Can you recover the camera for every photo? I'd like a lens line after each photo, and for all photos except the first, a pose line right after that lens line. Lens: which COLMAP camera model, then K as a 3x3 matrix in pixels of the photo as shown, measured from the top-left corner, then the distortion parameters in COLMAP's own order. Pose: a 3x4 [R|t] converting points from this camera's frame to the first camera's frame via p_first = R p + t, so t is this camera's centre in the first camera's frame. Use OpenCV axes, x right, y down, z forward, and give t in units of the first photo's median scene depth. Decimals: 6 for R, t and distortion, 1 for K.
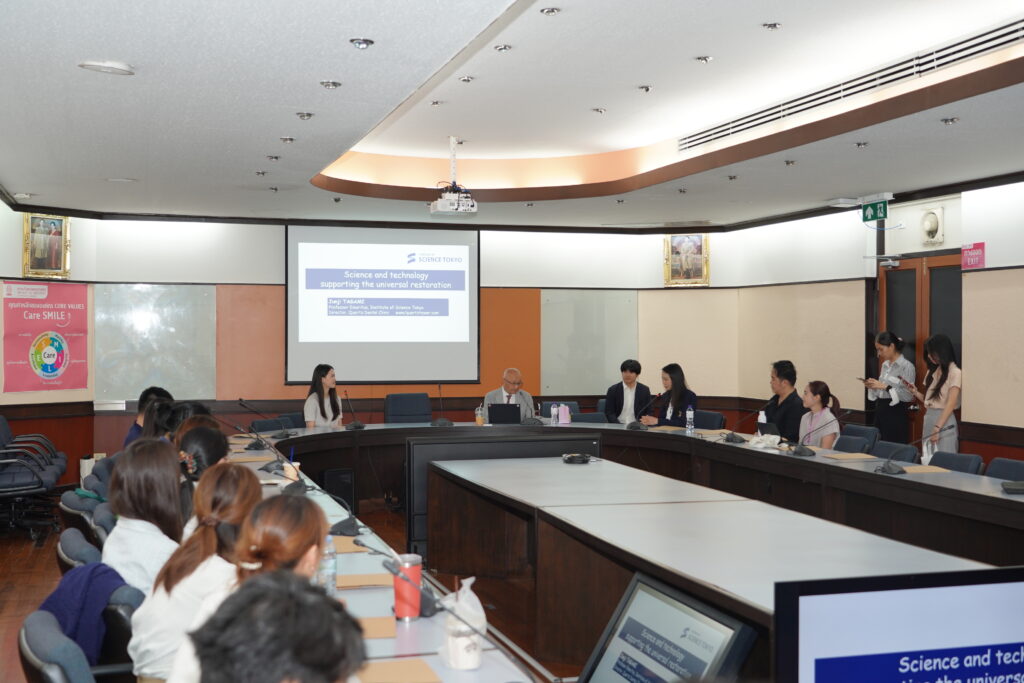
lens RADIAL K [[1271.5, 0, 511.9], [0, 1271.5, 339.0], [0, 0, 1]] dist [0.029718, 0.000000]
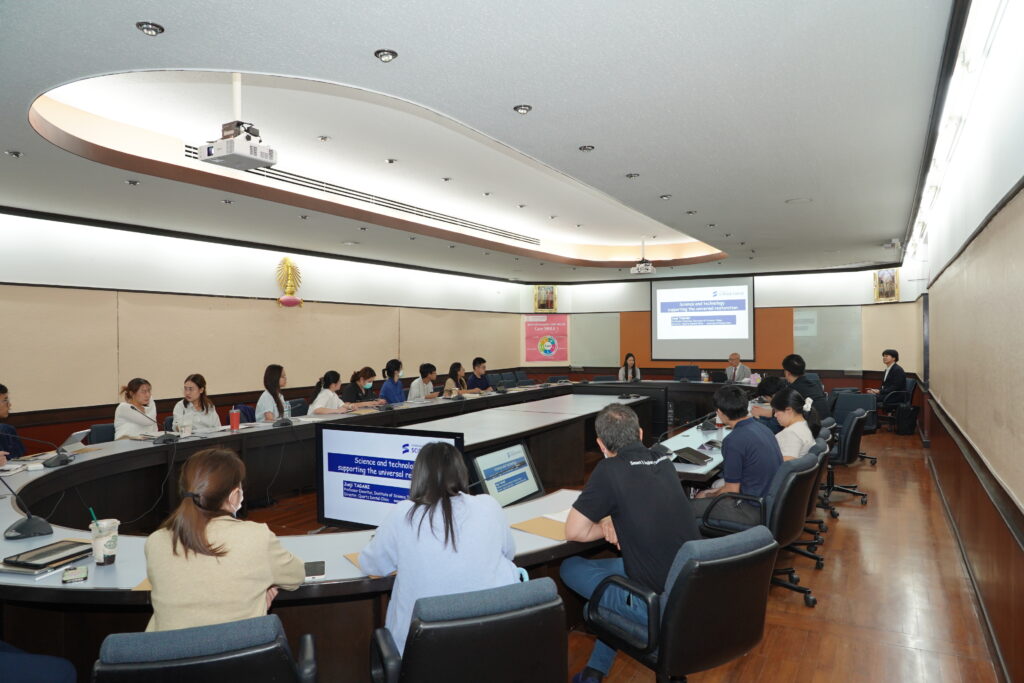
lens RADIAL K [[693.2, 0, 511.9], [0, 693.2, 344.0], [0, 0, 1]] dist [0.003653, 0.000501]
pose [[0.709057, -0.003544, -0.705142, 0.440648], [0.007614, 0.999968, 0.002631, 0.005166], [0.705110, -0.007235, 0.709061, 0.066600]]
